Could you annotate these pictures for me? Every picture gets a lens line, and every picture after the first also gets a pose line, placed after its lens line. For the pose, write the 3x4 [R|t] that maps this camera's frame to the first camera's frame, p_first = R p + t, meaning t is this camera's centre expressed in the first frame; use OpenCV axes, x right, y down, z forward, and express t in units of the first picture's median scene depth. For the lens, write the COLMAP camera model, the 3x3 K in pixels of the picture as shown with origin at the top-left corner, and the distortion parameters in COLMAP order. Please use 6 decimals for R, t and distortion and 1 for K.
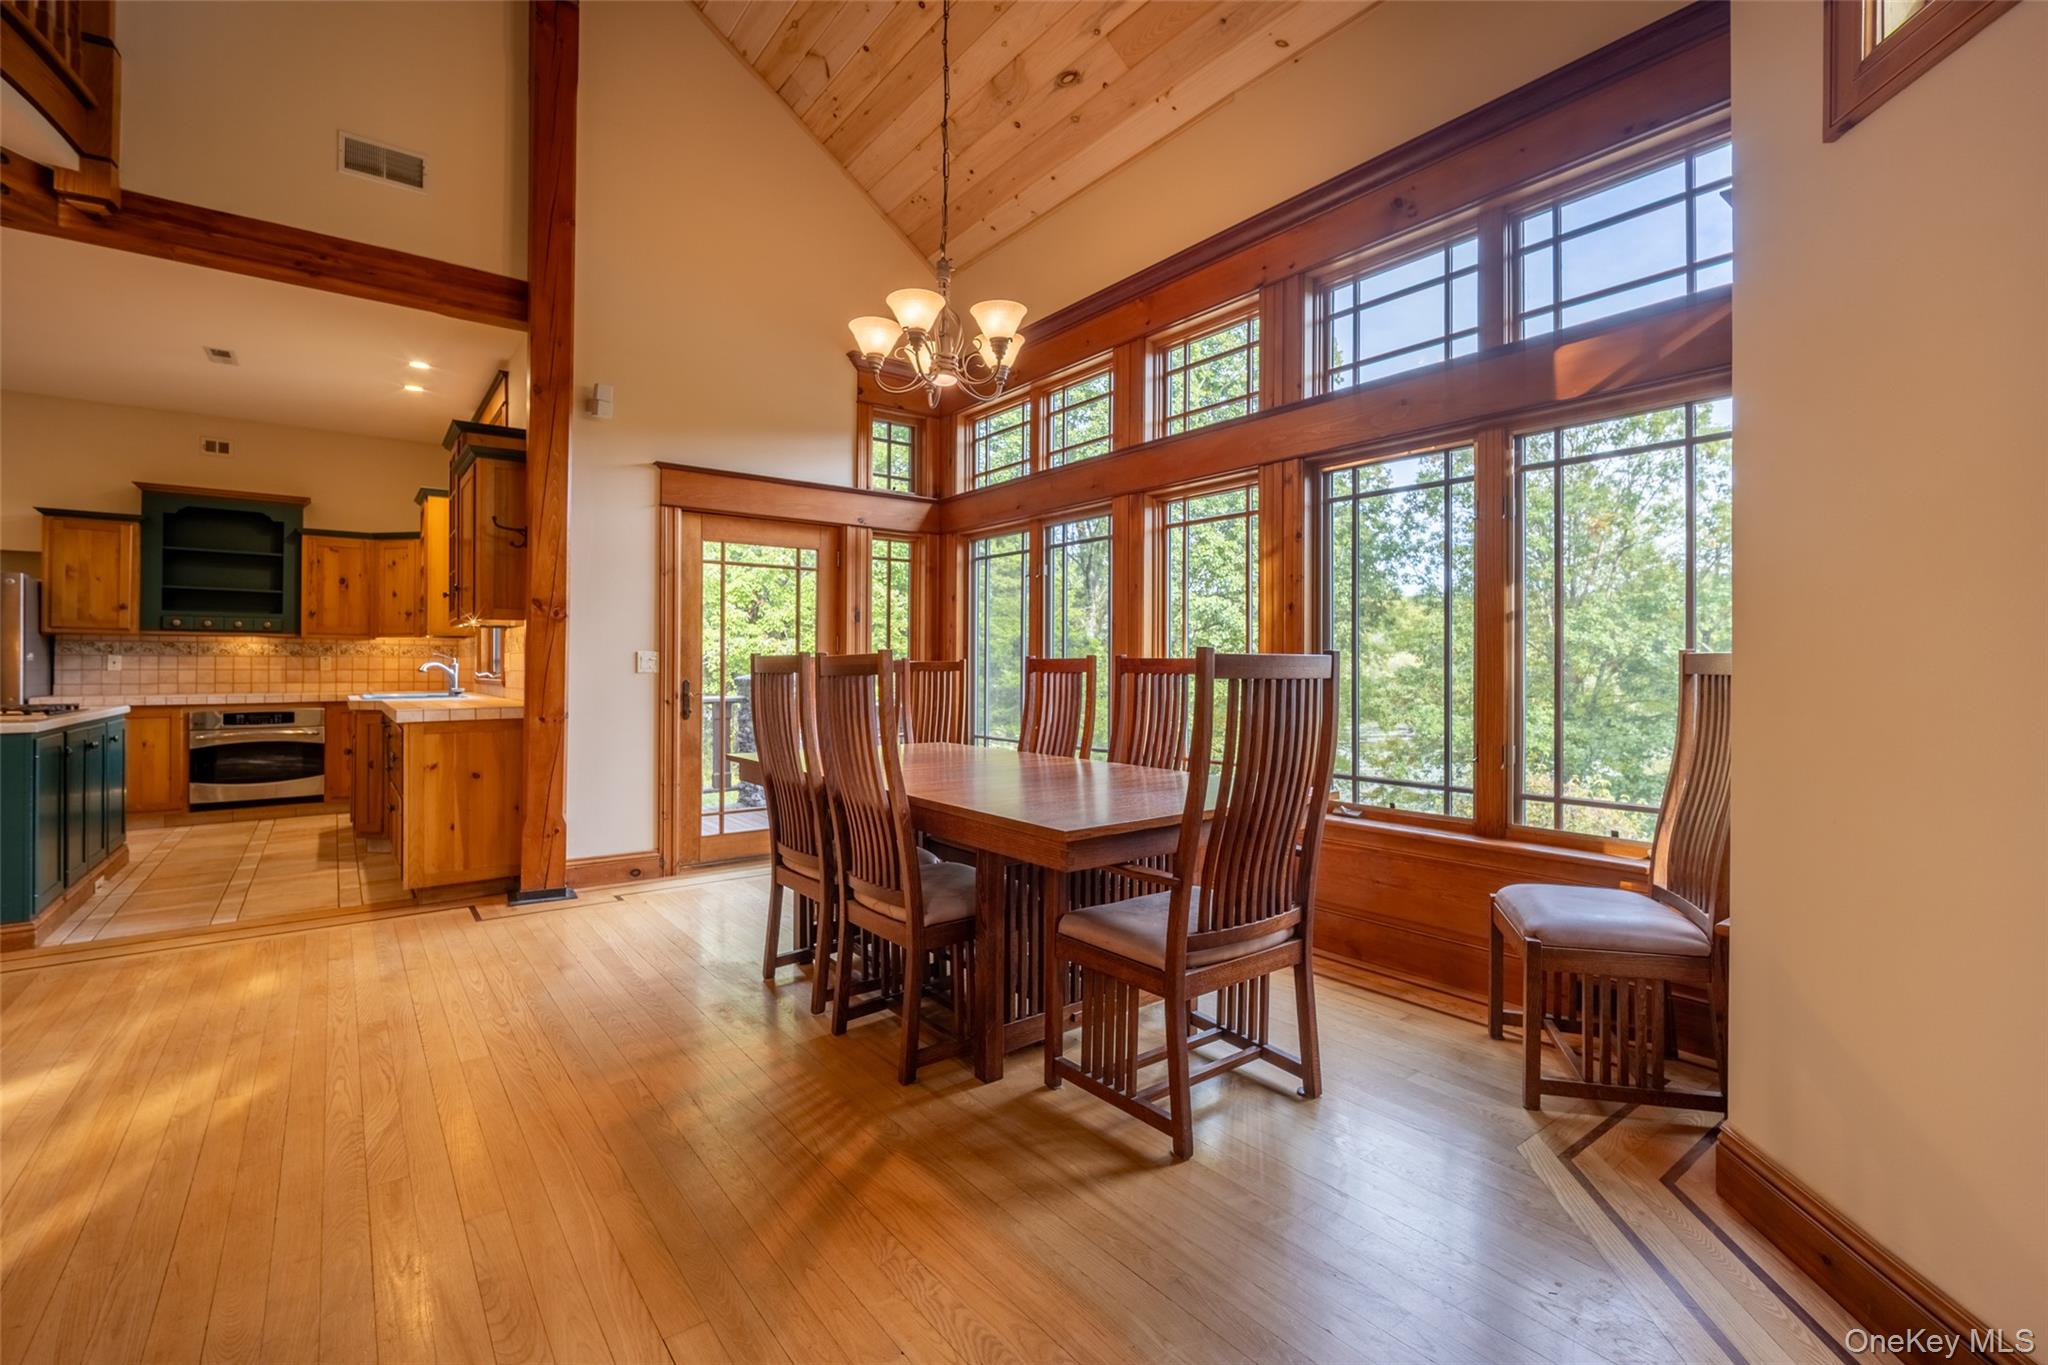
lens RADIAL K [[893.3, 0, 1032.5], [0, 893.3, 657.2], [0, 0, 1]] dist [-0.012510, 0.004097]
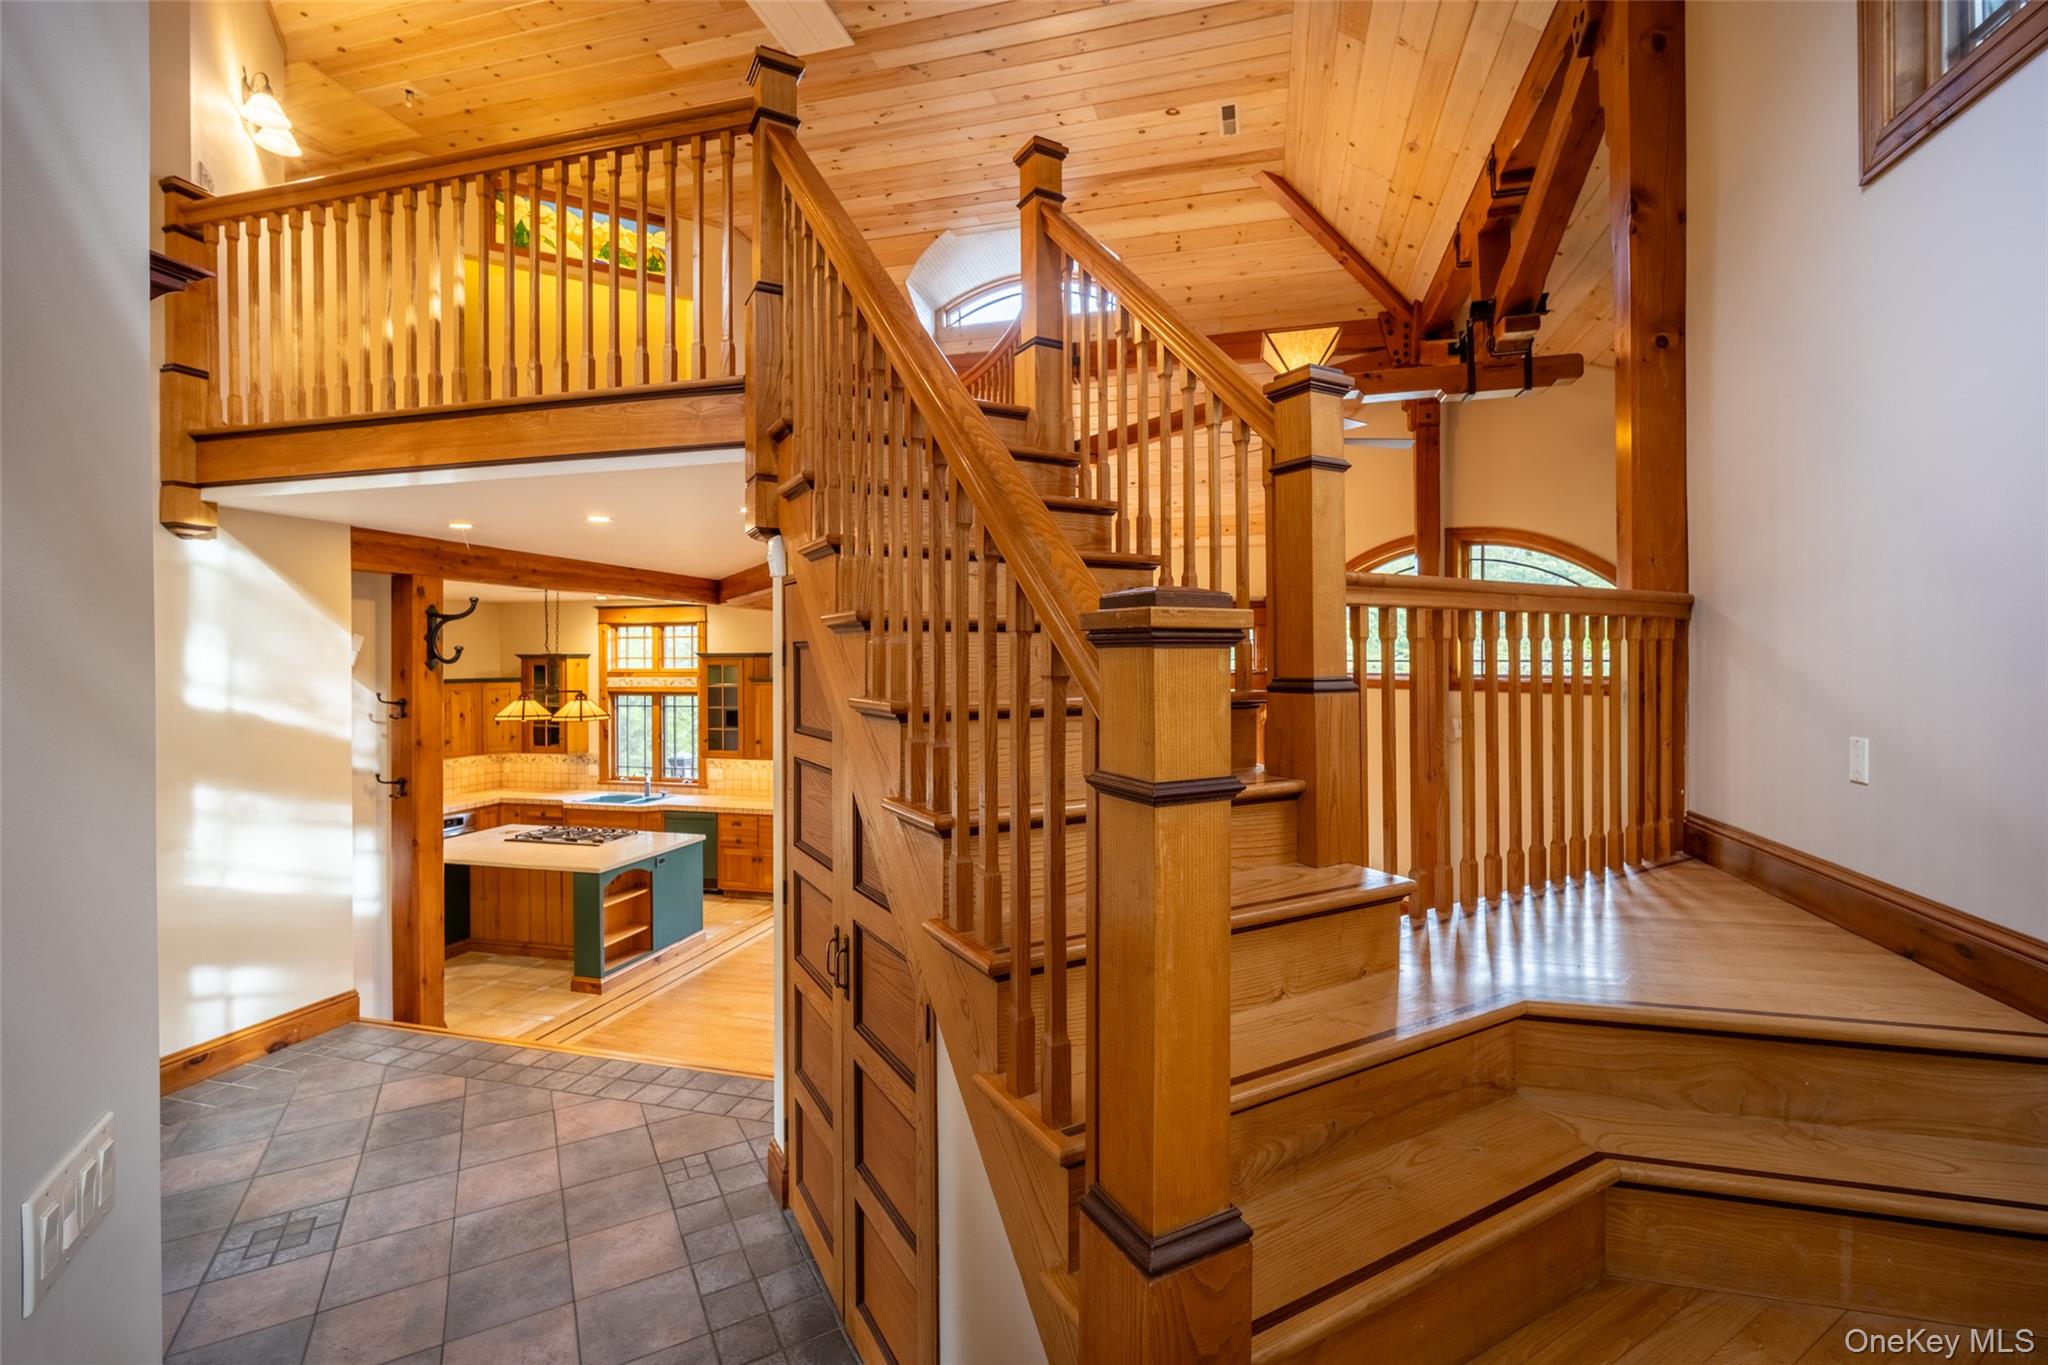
lens RADIAL K [[893.3, 0, 1020.5], [0, 893.3, 661.8], [0, 0, 1]] dist [-0.012510, 0.004097]
pose [[0.799687, -0.004455, 0.600401, -0.959671], [-0.001419, 0.999956, 0.009310, -0.190338], [-0.600416, -0.008297, 0.799645, -0.604451]]
